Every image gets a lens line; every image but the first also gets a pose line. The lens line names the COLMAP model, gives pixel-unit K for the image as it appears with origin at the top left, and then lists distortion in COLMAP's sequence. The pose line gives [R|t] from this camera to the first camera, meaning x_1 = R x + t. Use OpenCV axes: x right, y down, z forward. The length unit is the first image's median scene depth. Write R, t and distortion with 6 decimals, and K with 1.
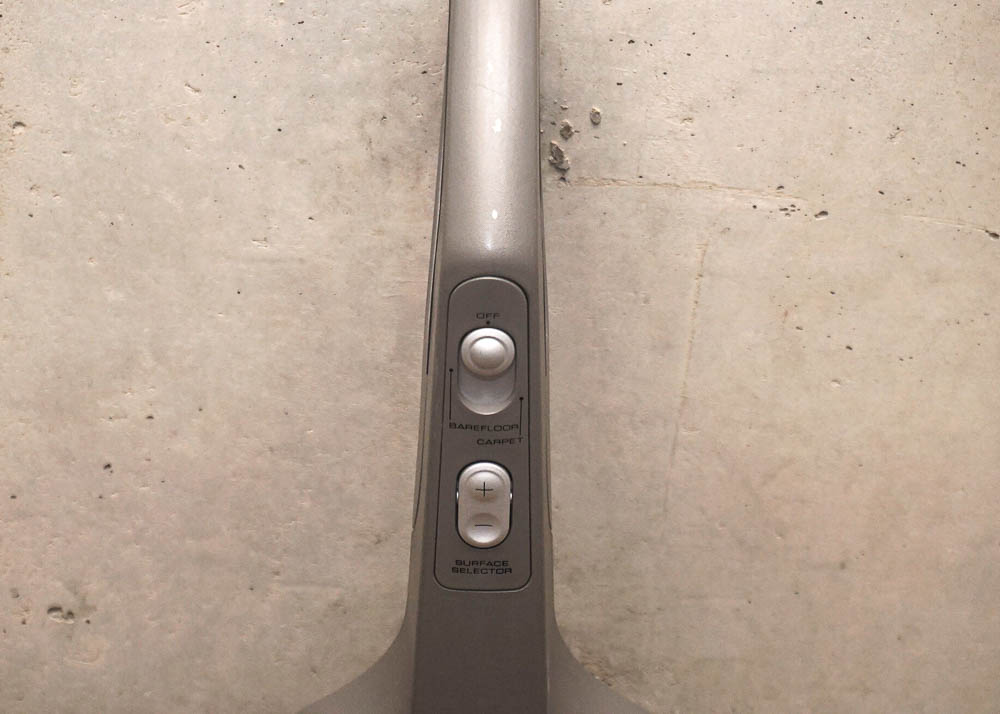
lens RADIAL K [[2290.5, 0, 499.6], [0, 2290.5, 301.8], [0, 0, 1]] dist [-0.015354, -0.017303]
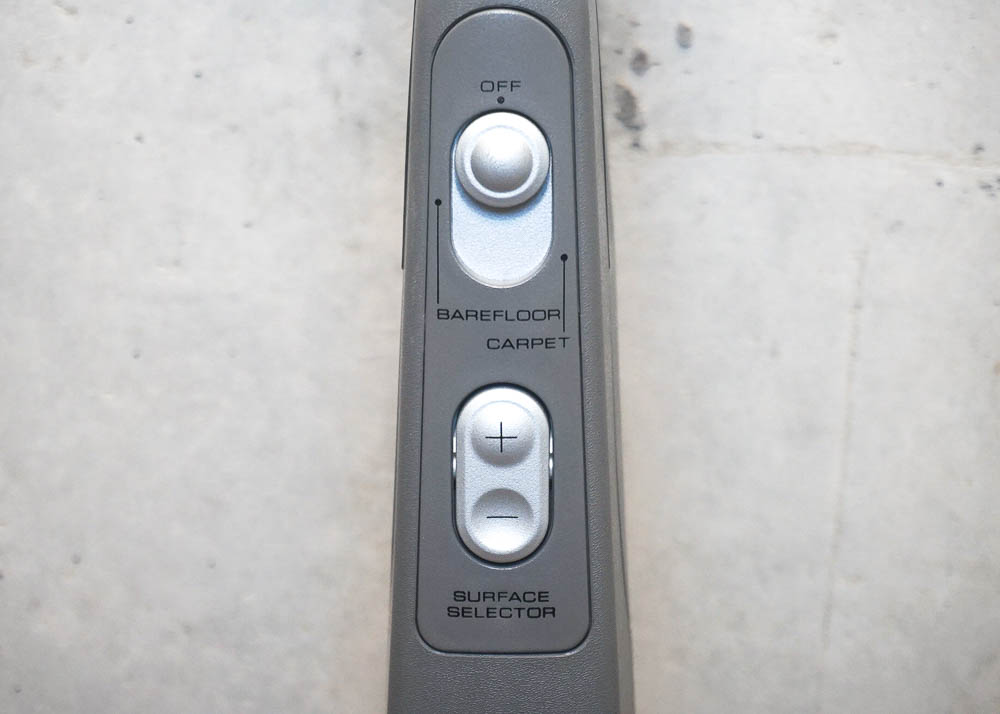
lens RADIAL K [[2369.9, 0, 500.0], [0, 2369.9, 357.0], [0, 0, 1]] dist [0.020427, -0.156700]
pose [[0.999226, -0.018629, -0.034646, 0.011239], [0.007728, 0.956559, -0.291438, 0.196640], [0.038570, 0.290945, 0.955962, 0.380265]]
